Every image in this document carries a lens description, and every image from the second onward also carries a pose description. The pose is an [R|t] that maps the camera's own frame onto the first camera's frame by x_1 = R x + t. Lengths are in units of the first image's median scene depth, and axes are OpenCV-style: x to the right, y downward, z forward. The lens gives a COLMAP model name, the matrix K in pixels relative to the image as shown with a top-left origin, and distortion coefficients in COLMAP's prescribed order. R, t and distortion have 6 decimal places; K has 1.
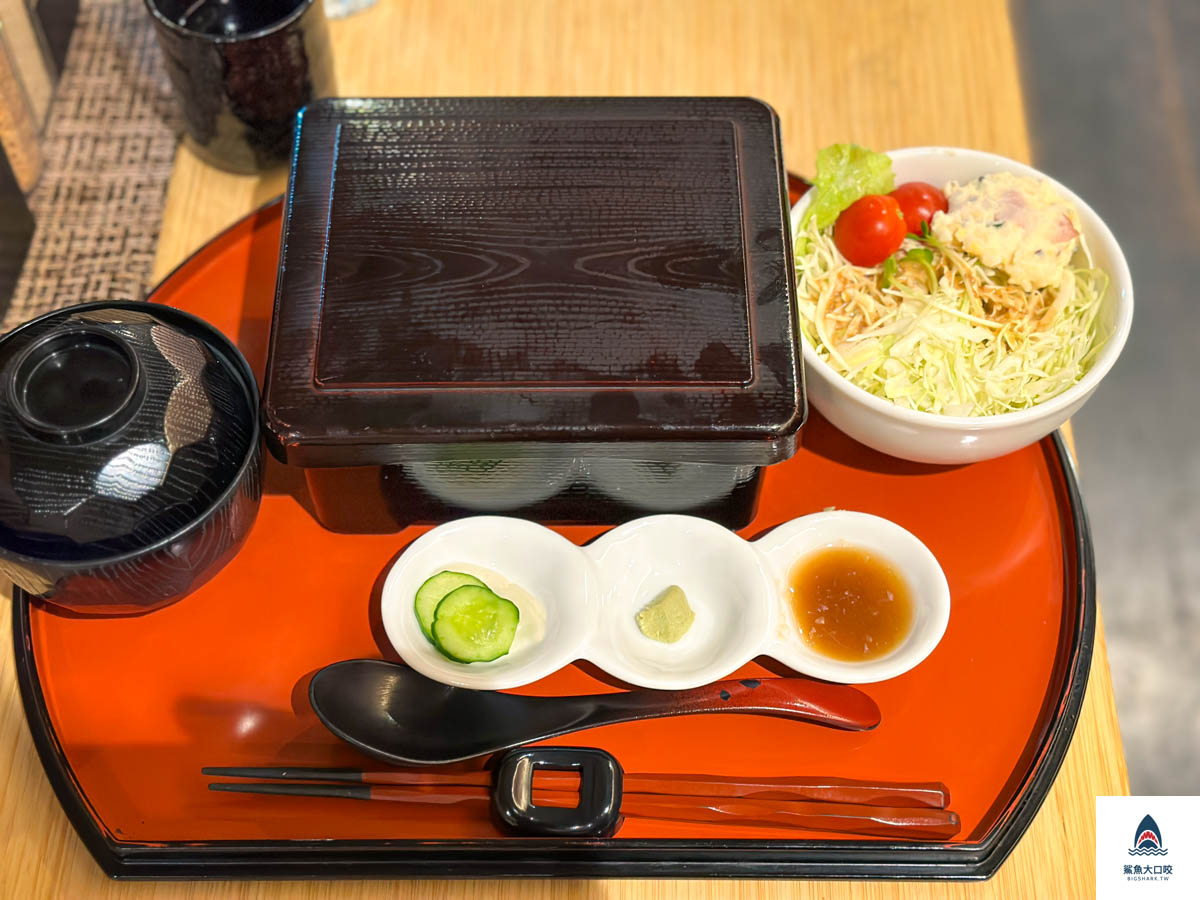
lens RADIAL K [[1735.3, 0, 572.7], [0, 1735.3, 434.9], [0, 0, 1]] dist [0.098250, 0.035204]
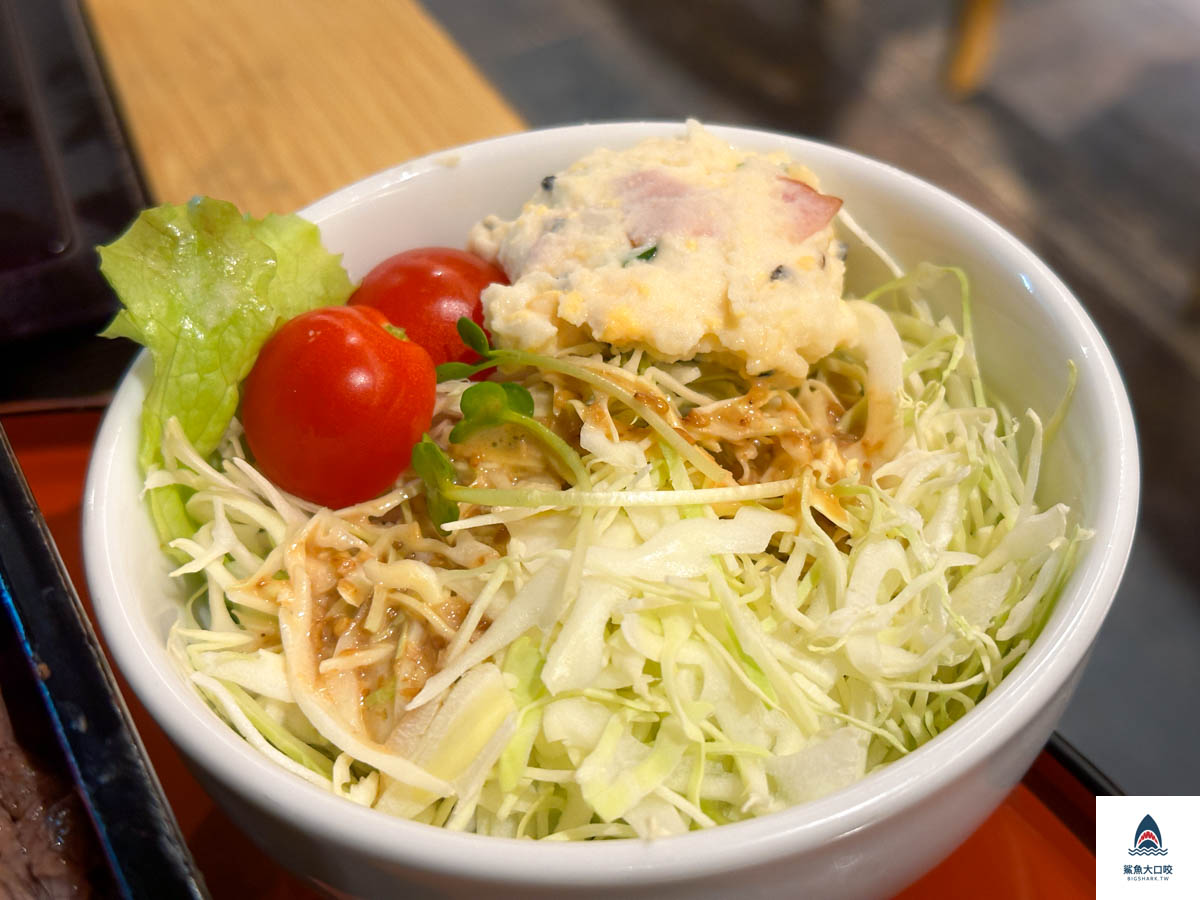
lens RADIAL K [[1735.3, 0, 572.7], [0, 1735.3, 434.9], [0, 0, 1]] dist [0.098250, 0.035204]
pose [[0.878359, -0.376128, 0.294980, 0.107073], [0.435490, 0.884104, -0.169437, -0.031168], [-0.197063, 0.277287, 0.940361, 0.669391]]
